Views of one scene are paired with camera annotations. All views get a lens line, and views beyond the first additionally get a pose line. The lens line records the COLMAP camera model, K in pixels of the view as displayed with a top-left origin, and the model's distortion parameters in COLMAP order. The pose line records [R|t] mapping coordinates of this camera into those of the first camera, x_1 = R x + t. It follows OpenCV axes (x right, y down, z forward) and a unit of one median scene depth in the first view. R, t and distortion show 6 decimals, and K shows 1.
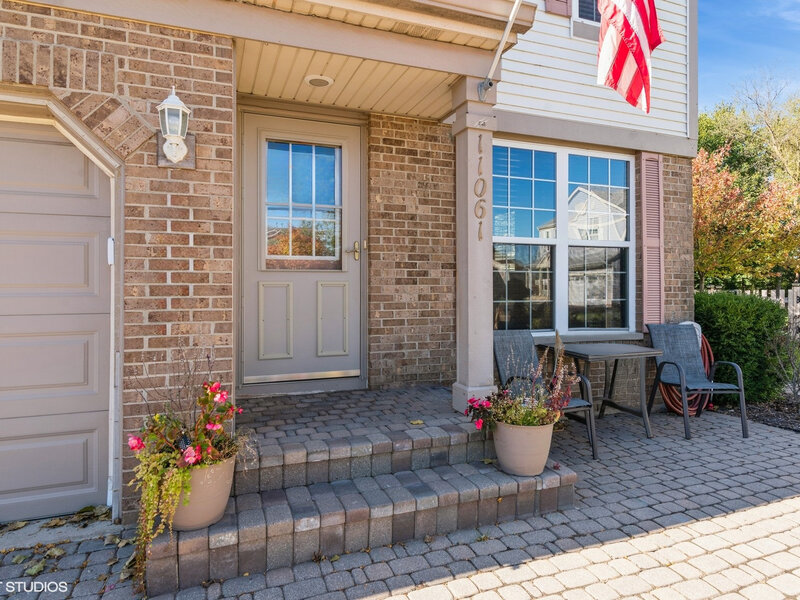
lens RADIAL K [[475.3, 0, 400.0], [0, 475.3, 300.0], [0, 0, 1]] dist [0.003516, 0.000886]
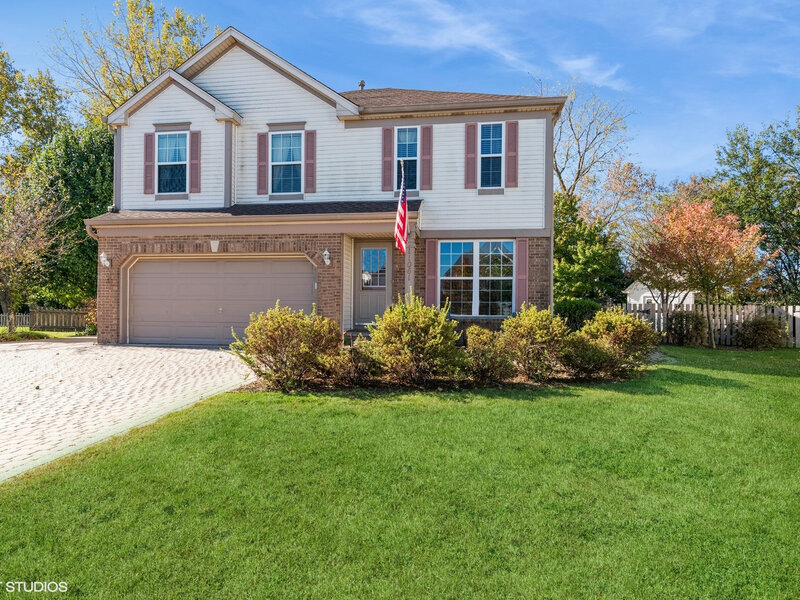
lens RADIAL K [[475.3, 0, 400.0], [0, 475.3, 300.0], [0, 0, 1]] dist [0.003516, 0.000886]
pose [[0.847580, 0.012721, -0.530515, 1.542079], [-0.031161, 0.999181, -0.025824, 0.071140], [0.529751, 0.038419, 0.847282, -1.474931]]
